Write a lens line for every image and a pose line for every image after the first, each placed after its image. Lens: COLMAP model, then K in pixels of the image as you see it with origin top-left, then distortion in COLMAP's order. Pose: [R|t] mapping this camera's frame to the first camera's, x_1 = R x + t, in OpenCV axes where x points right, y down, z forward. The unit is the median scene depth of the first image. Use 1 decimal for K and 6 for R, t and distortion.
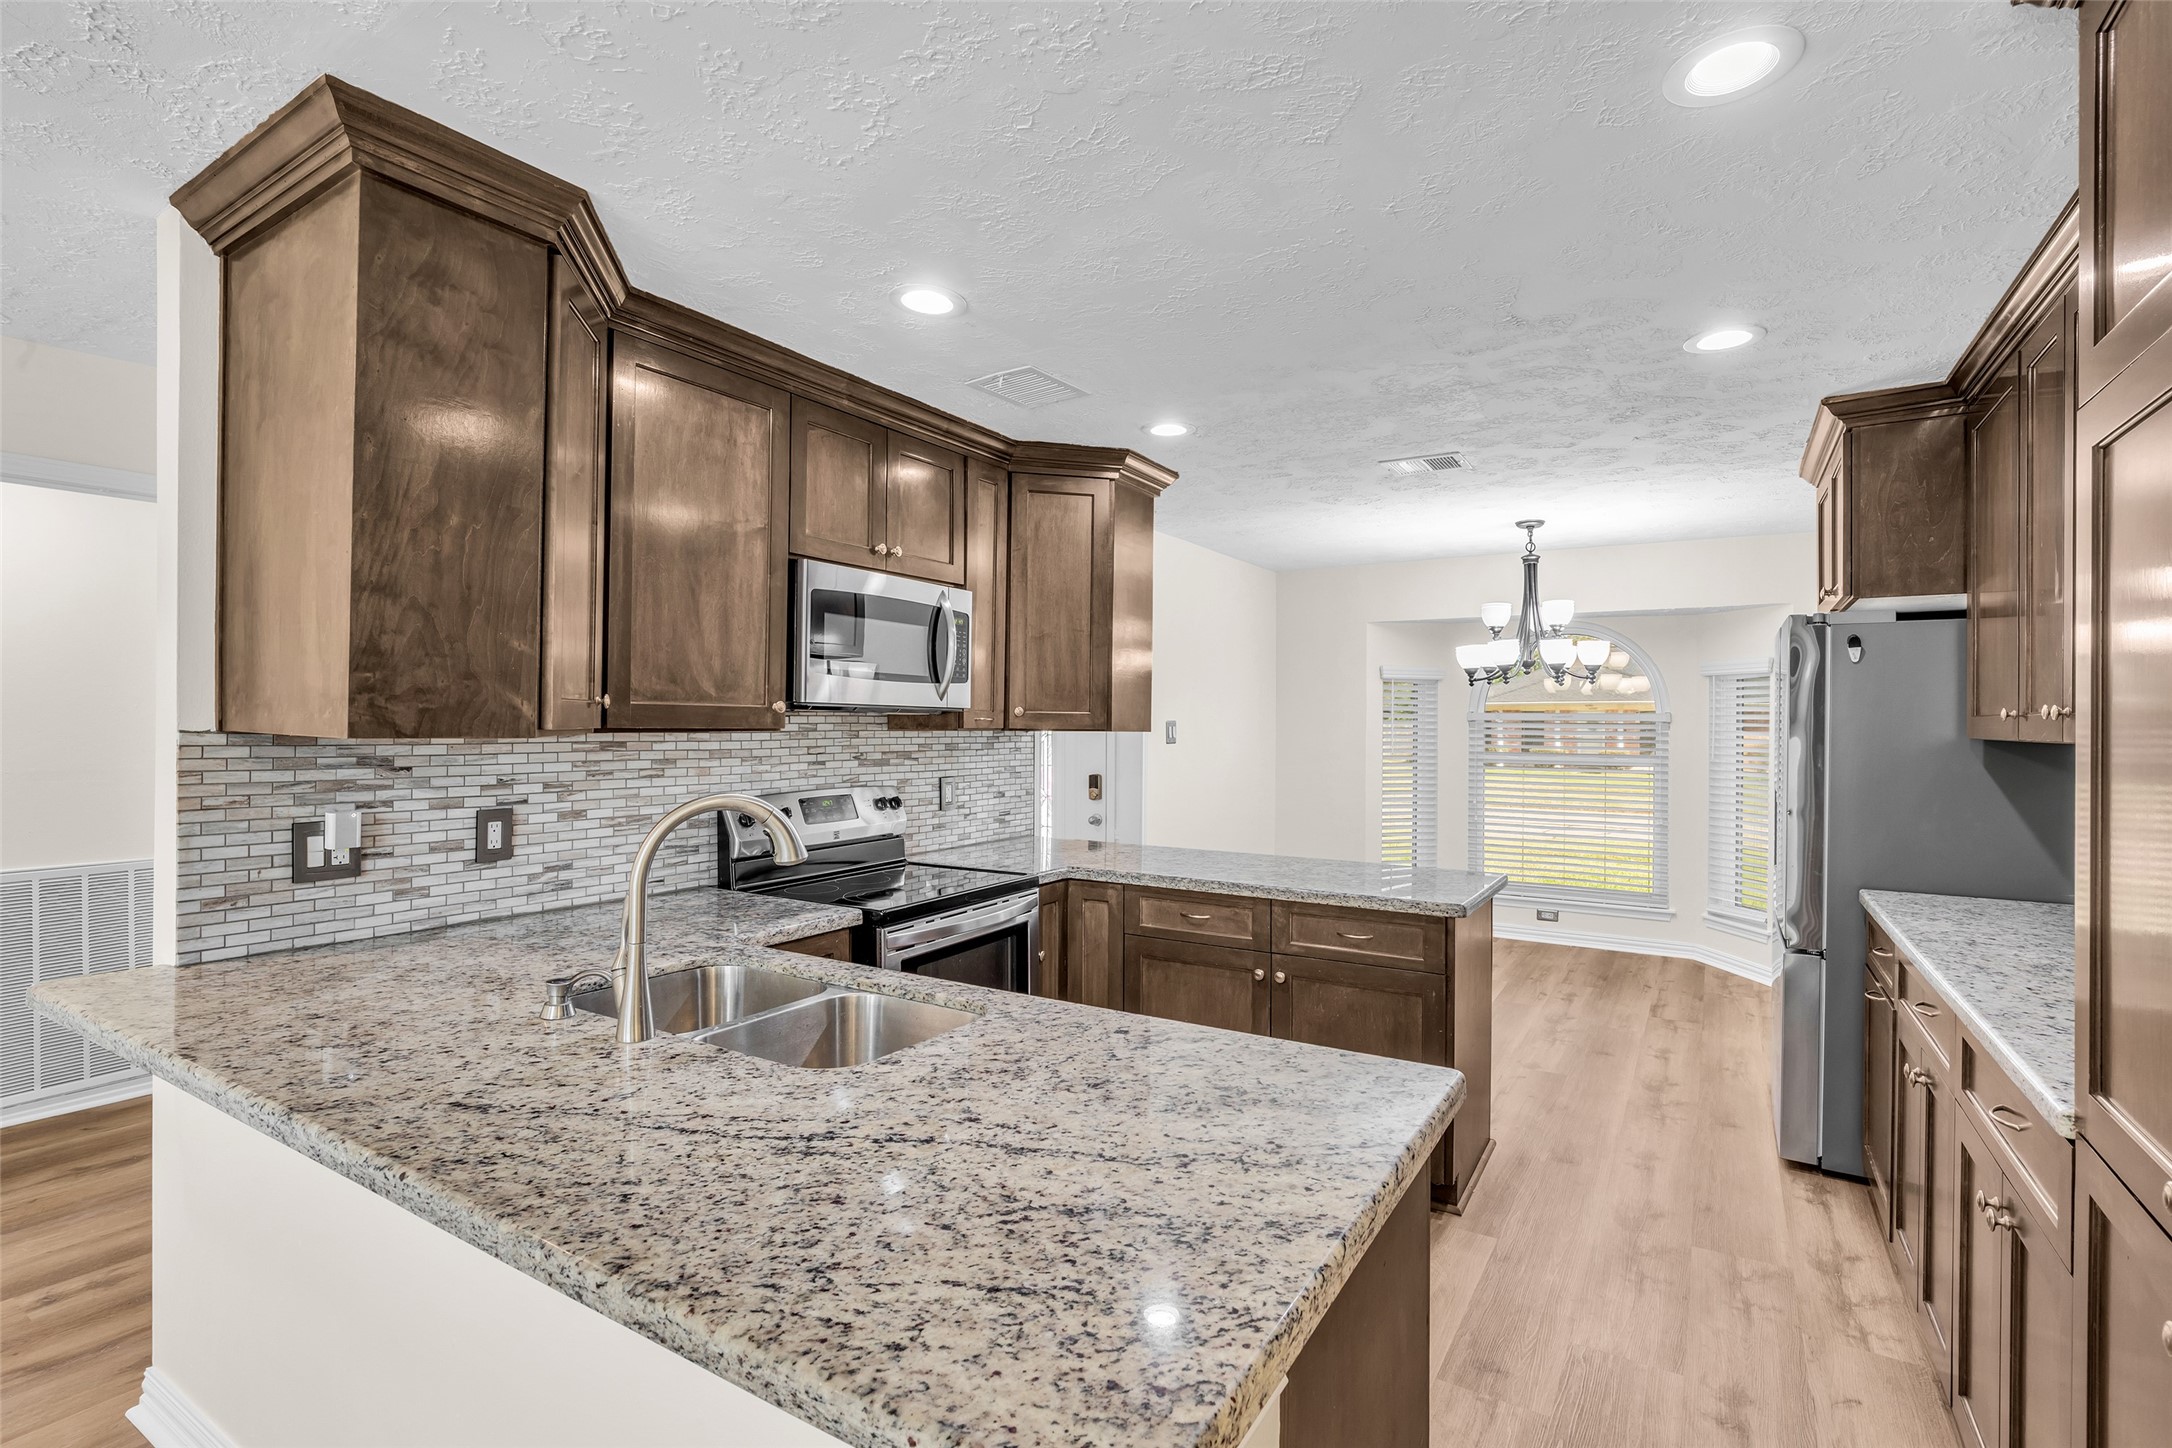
lens RADIAL K [[1000.8, 0, 1077.1], [0, 1000.8, 724.0], [0, 0, 1]] dist [-0.021351, 0.007137]
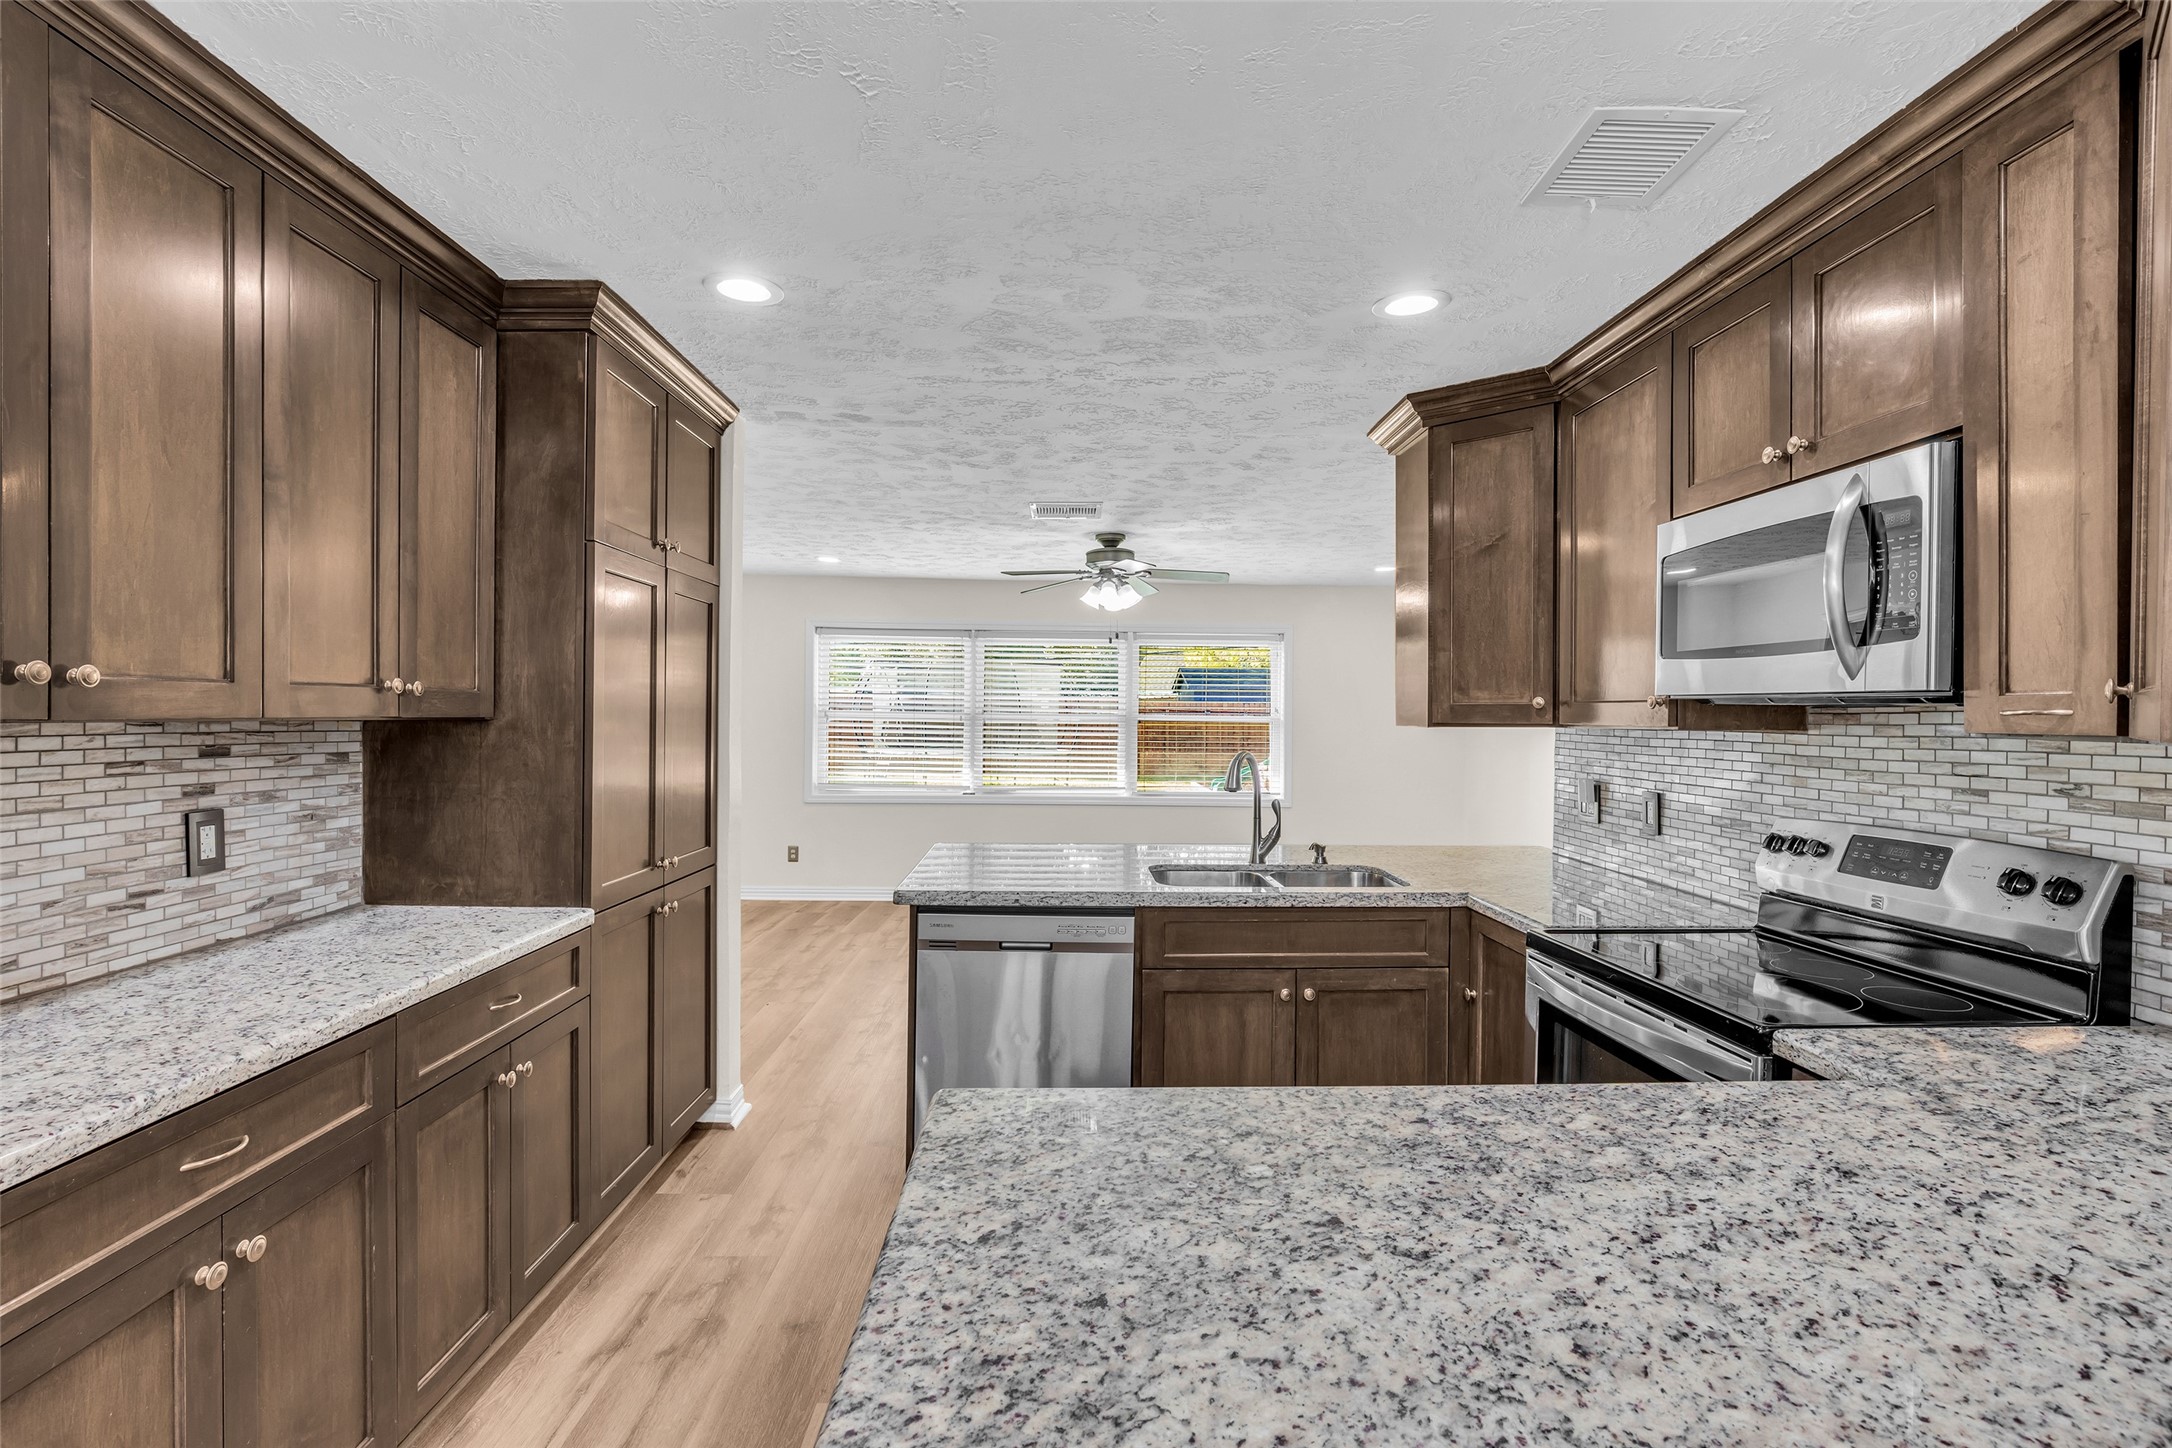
lens RADIAL K [[1000.8, 0, 1083.6], [0, 1000.8, 728.8], [0, 0, 1]] dist [-0.021351, 0.007137]
pose [[-0.833918, -0.006243, -0.551854, 0.606656], [-0.015276, 0.999814, 0.011772, 0.003815], [0.551677, 0.018247, -0.833858, 1.459028]]
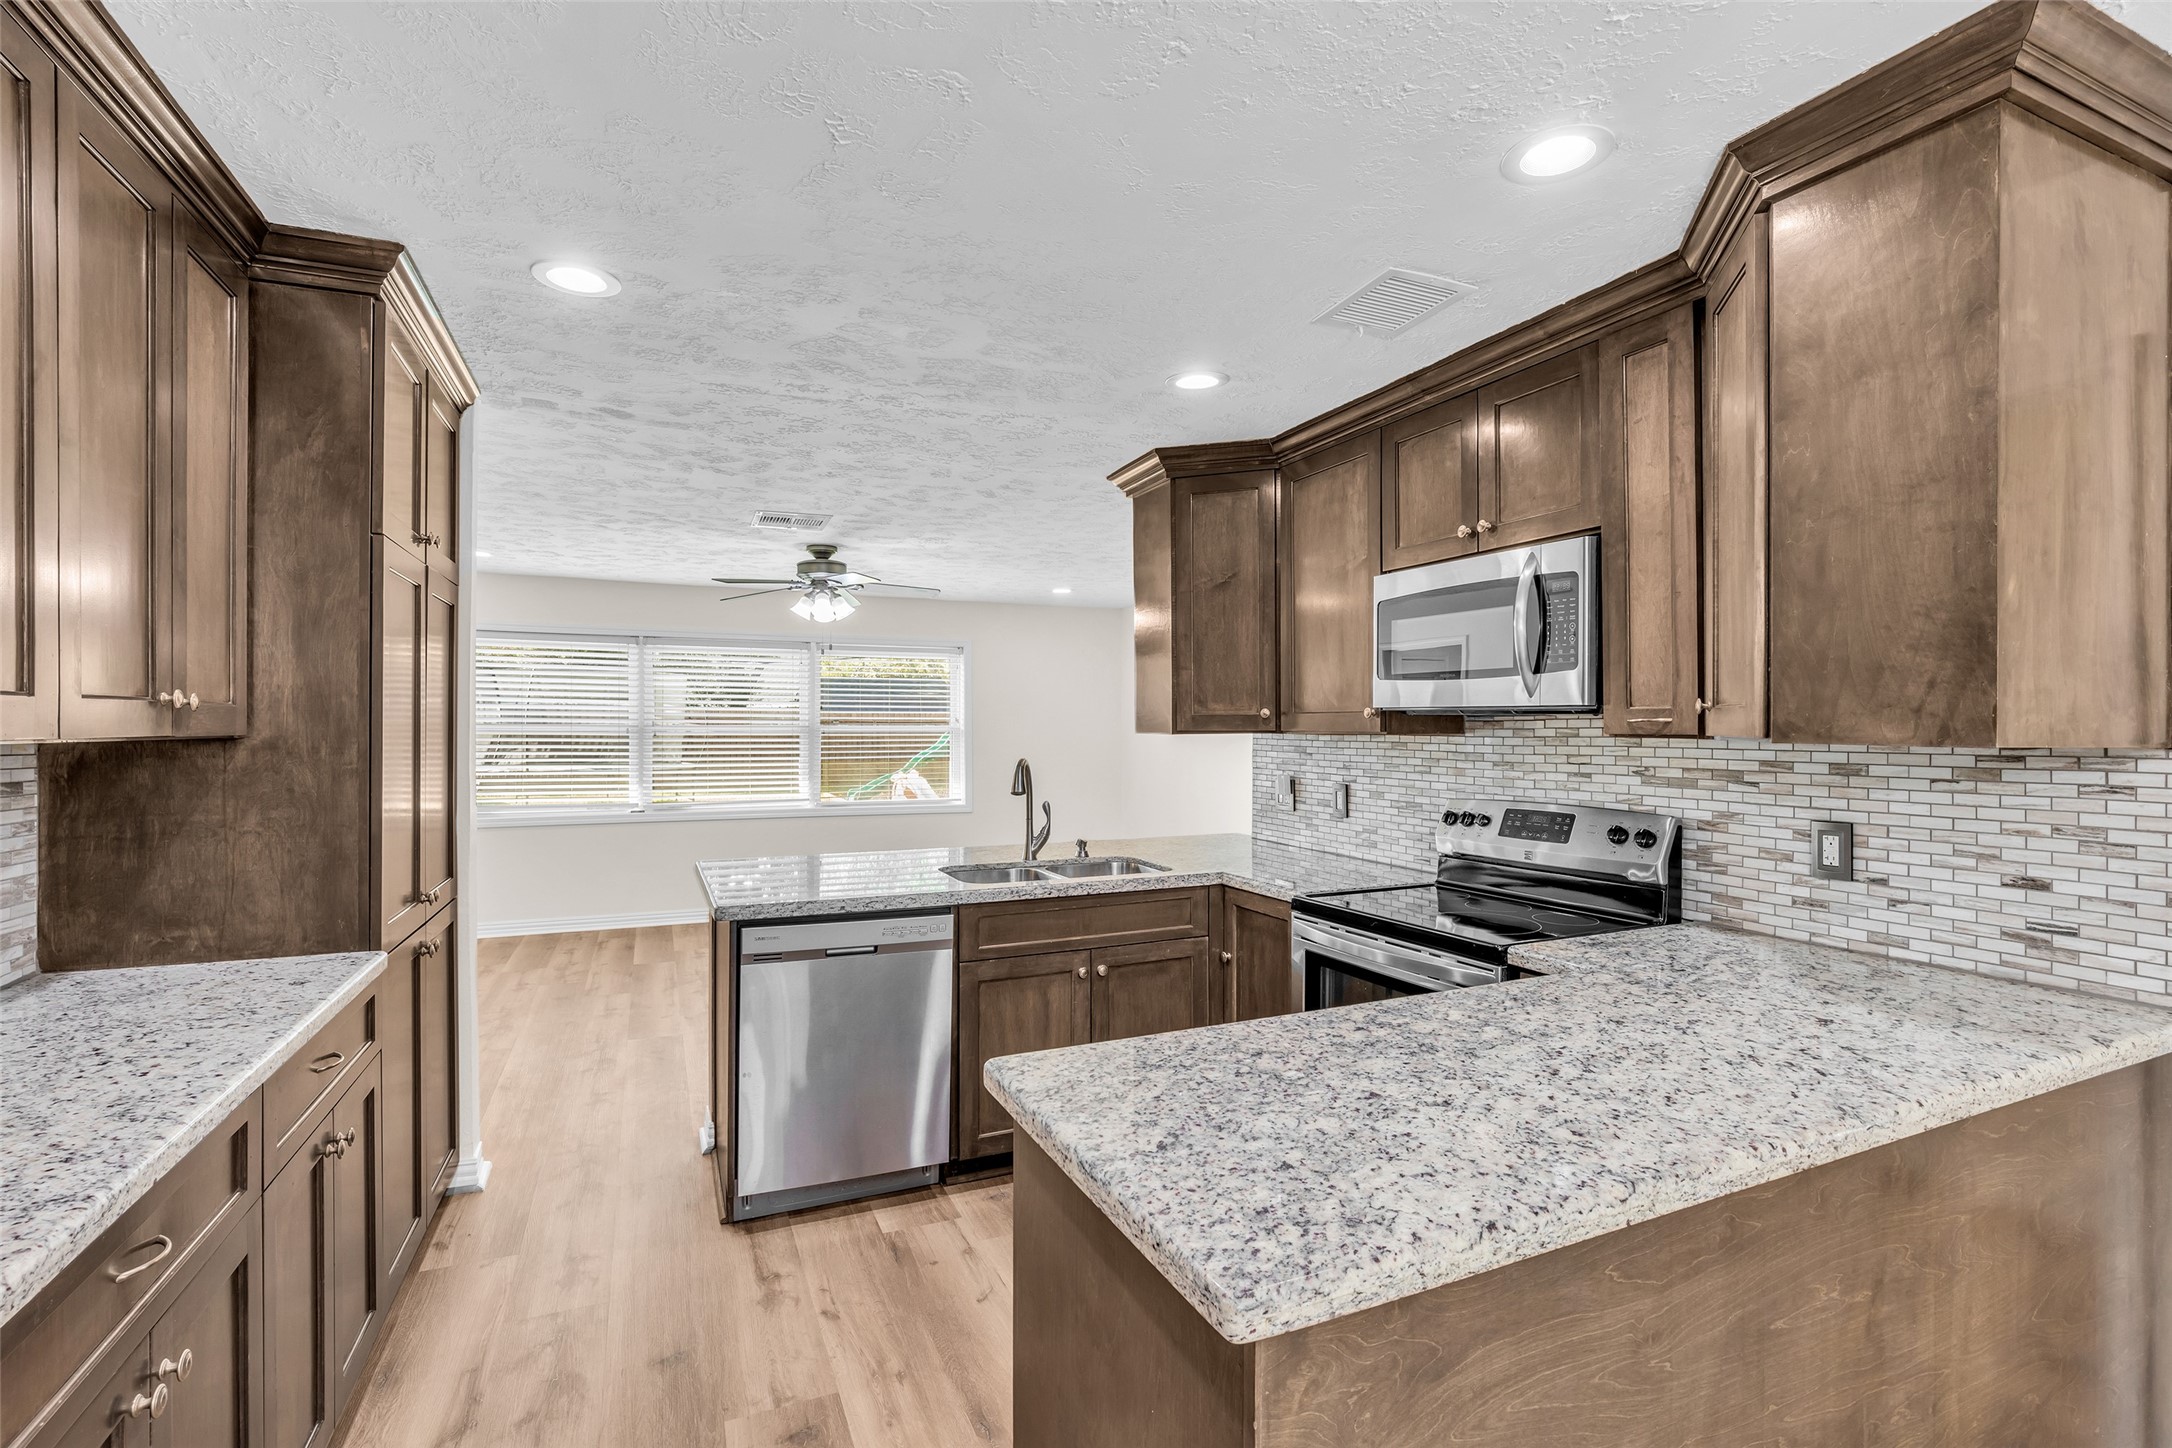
lens RADIAL K [[1000.8, 0, 1082.5], [0, 1000.8, 730.0], [0, 0, 1]] dist [-0.021351, 0.007137]
pose [[-0.557993, -0.003460, -0.829838, 0.823970], [-0.005739, 0.999983, -0.000311, 0.004748], [0.829826, 0.004589, -0.558004, 1.366740]]
